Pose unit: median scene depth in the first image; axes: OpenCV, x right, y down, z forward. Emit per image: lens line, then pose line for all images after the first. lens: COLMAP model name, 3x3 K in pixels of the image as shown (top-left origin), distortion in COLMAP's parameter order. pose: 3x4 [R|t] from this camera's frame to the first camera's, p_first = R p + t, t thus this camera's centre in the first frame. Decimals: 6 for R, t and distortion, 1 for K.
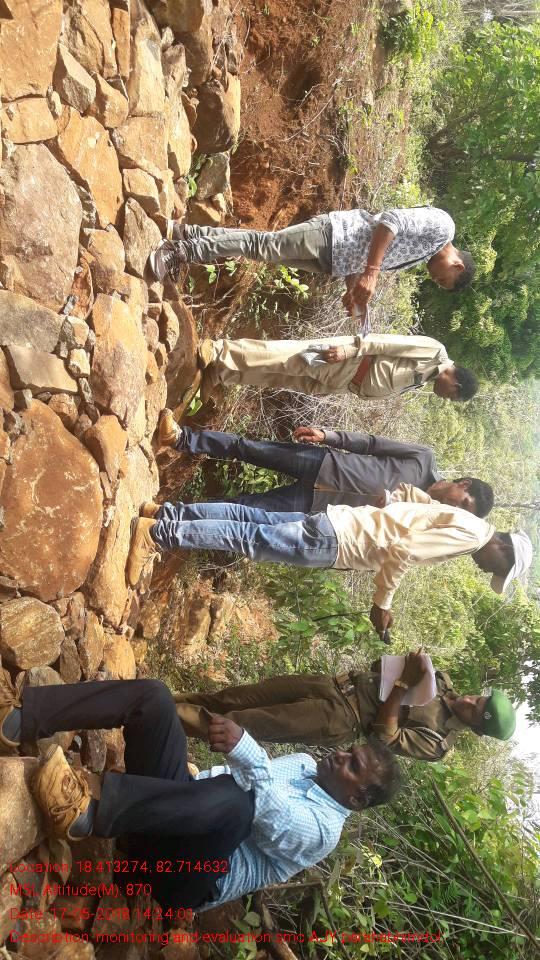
lens RADIAL K [[744.1, 0, 291.1], [0, 744.1, 503.5], [0, 0, 1]] dist [0.111227, -0.217985]
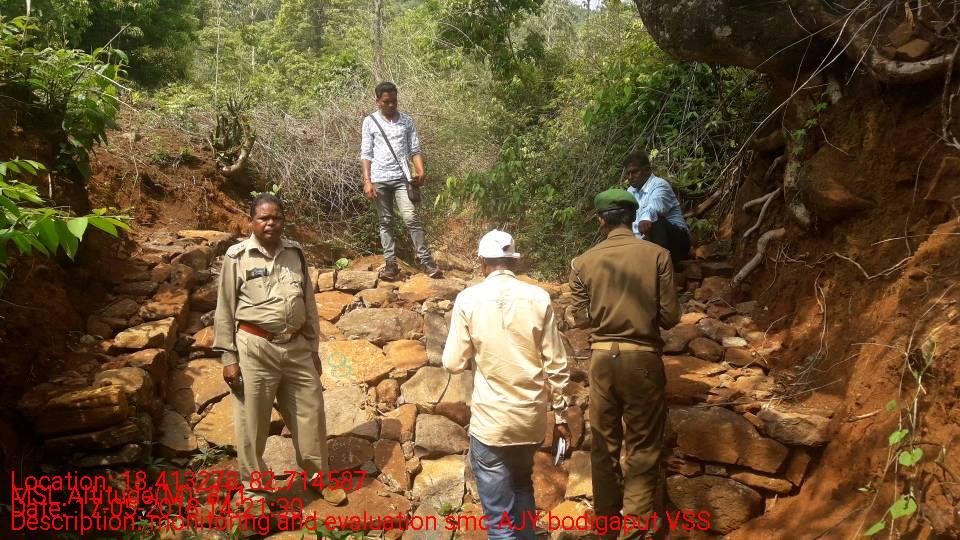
lens RADIAL K [[892.4, 0, 480.0], [0, 892.4, 270.0], [0, 0, 1]] dist [0.146288, -0.192211]
pose [[0.012189, -0.997659, -0.067292, -0.026734], [0.949590, -0.009534, 0.313351, -0.793074], [-0.313259, -0.067719, 0.947250, -1.198940]]
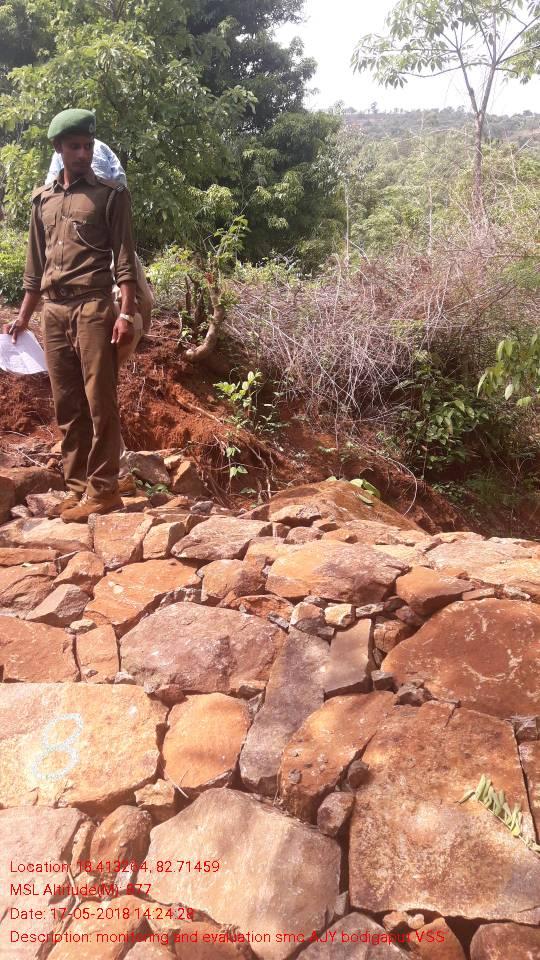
lens RADIAL K [[758.2, 0, 272.5], [0, 758.2, 433.5], [0, 0, 1]] dist [0.104807, -0.002170]
pose [[-0.015145, -0.998516, -0.052306, -0.010821], [0.969747, -0.001921, -0.244103, -0.037089], [0.243640, -0.054420, 0.968338, 0.086938]]
